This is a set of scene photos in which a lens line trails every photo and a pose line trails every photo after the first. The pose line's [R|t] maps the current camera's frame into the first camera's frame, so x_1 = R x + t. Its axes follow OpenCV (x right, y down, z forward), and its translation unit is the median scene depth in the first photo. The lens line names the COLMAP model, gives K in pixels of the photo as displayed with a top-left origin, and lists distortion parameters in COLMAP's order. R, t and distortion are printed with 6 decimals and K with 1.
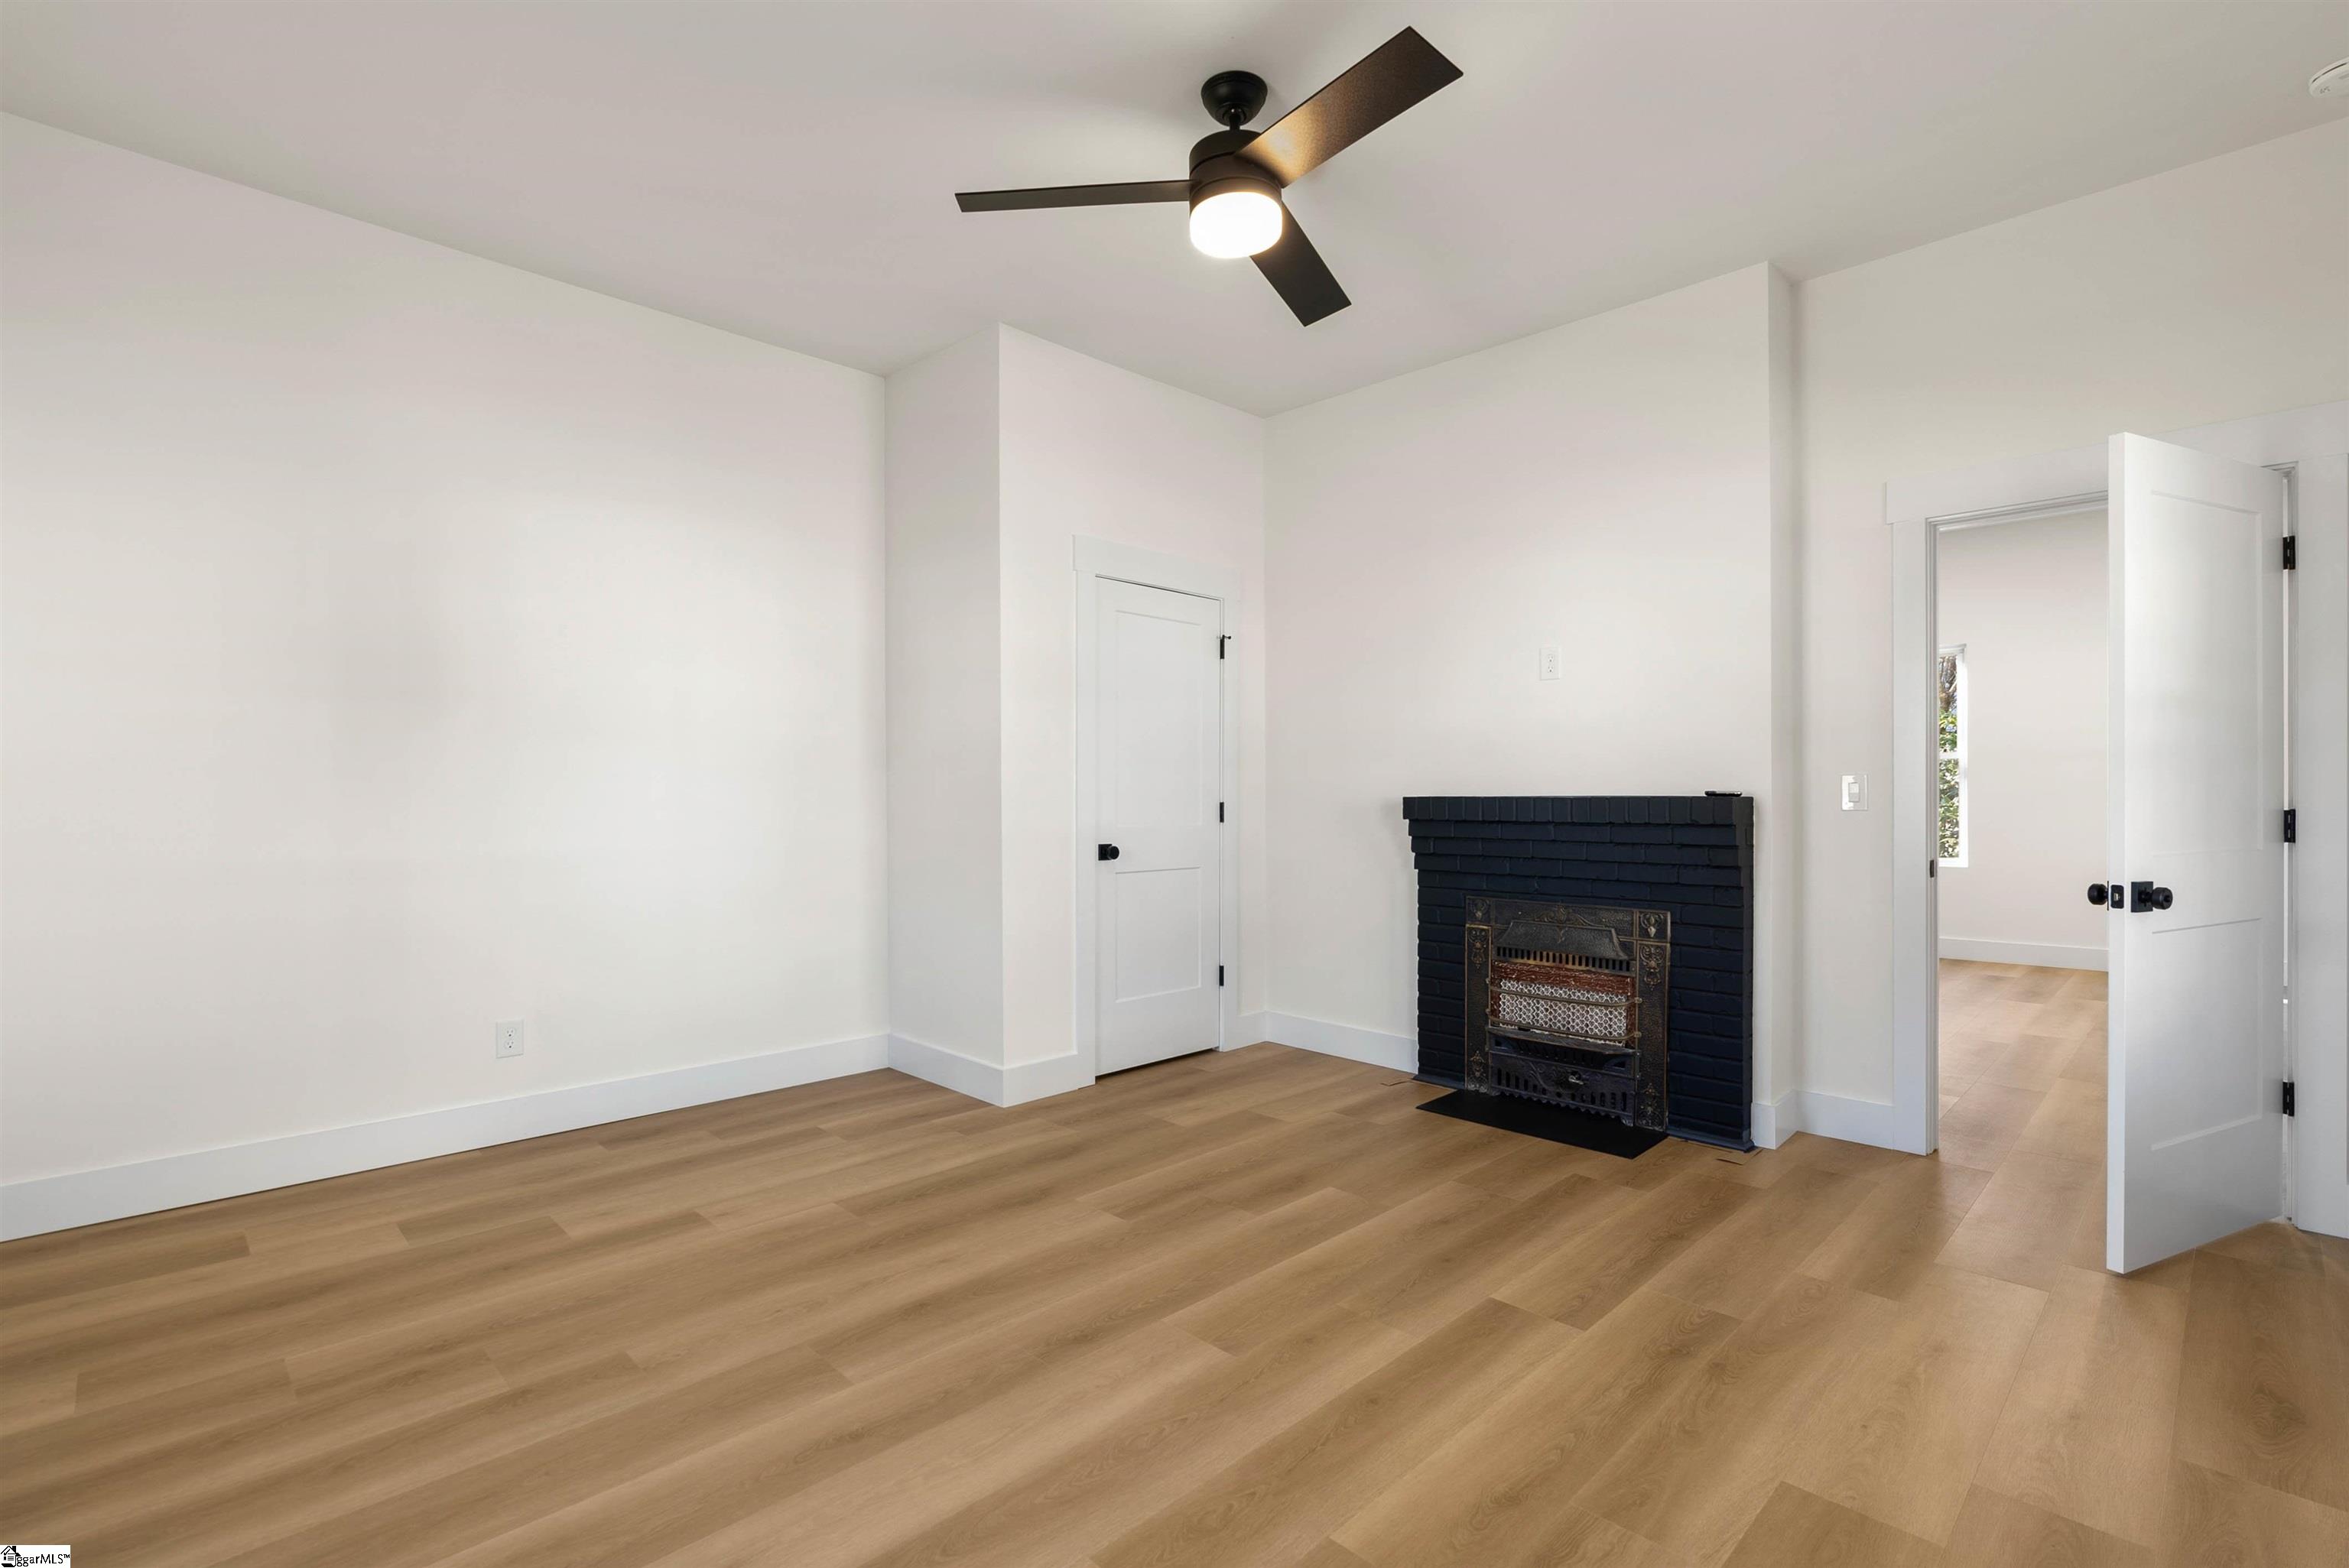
lens RADIAL K [[1078.9, 0, 1173.0], [0, 1078.9, 792.6], [0, 0, 1]] dist [0.000867, 0.000388]
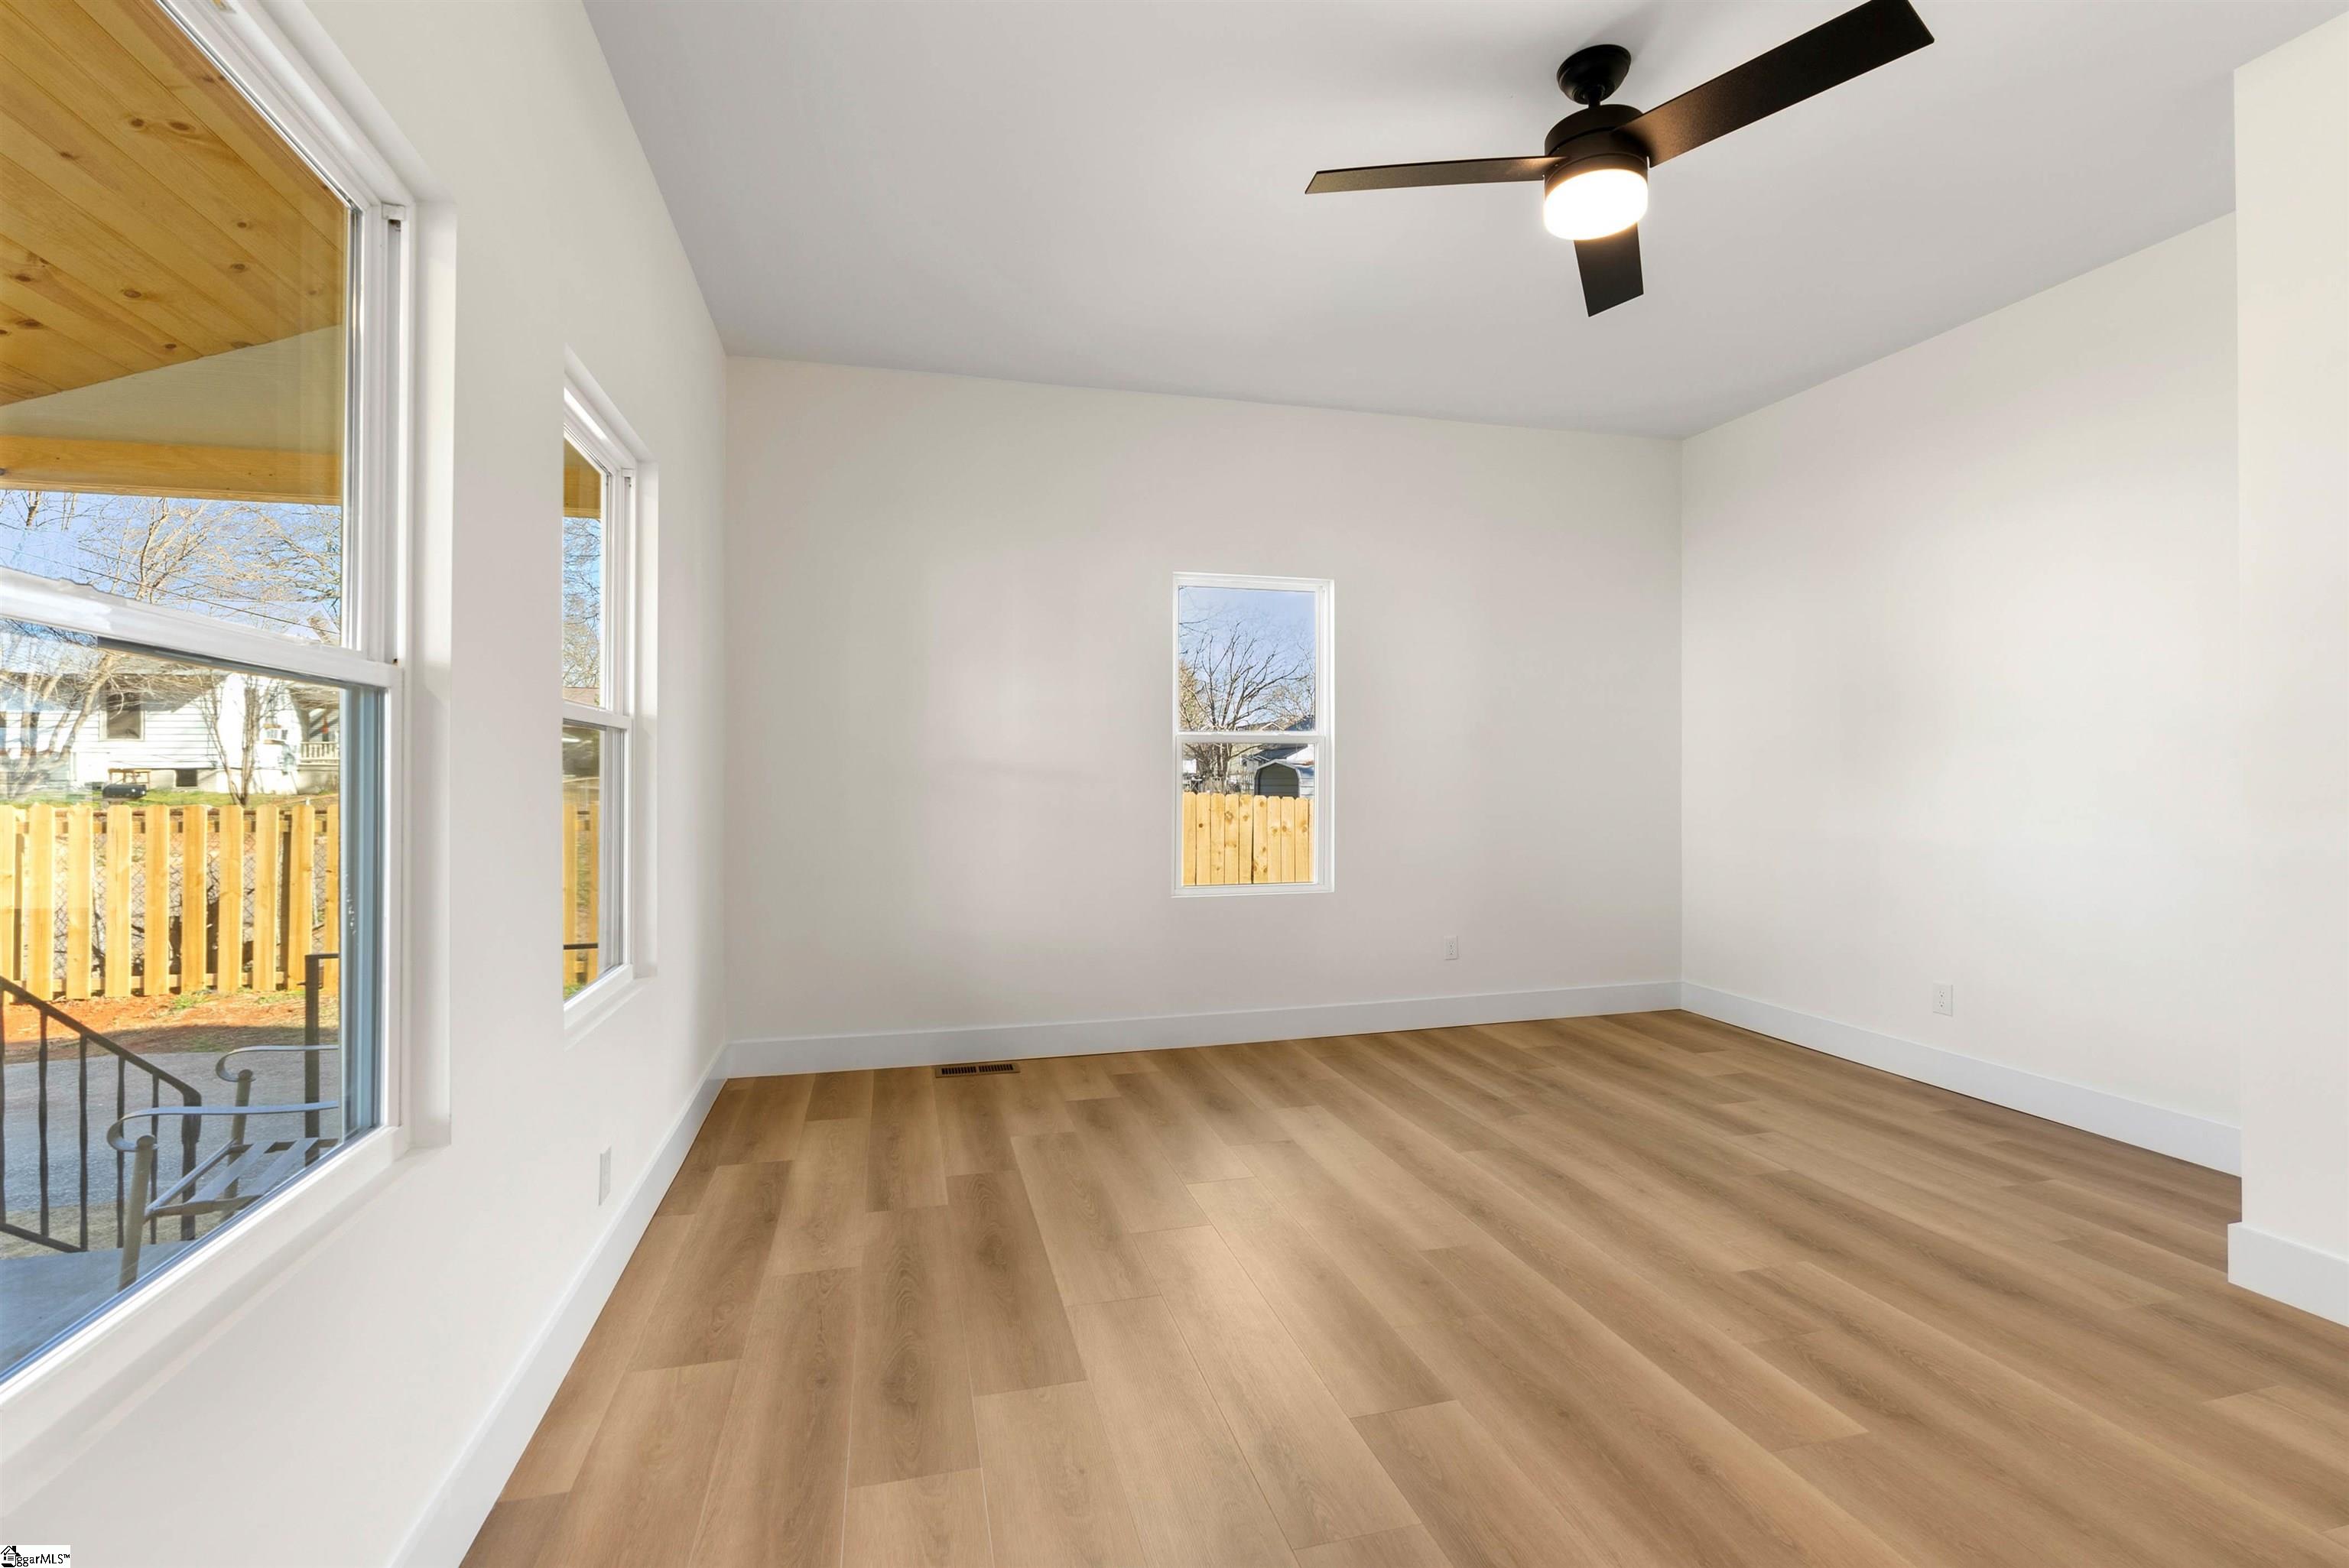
lens RADIAL K [[1078.9, 0, 1175.3], [0, 1078.9, 782.5], [0, 0, 1]] dist [0.000867, 0.000388]
pose [[-0.509910, 0.004350, -0.860217, 0.967873], [0.006206, 0.999980, 0.001378, -0.013684], [0.860206, -0.004636, -0.509926, 1.068051]]
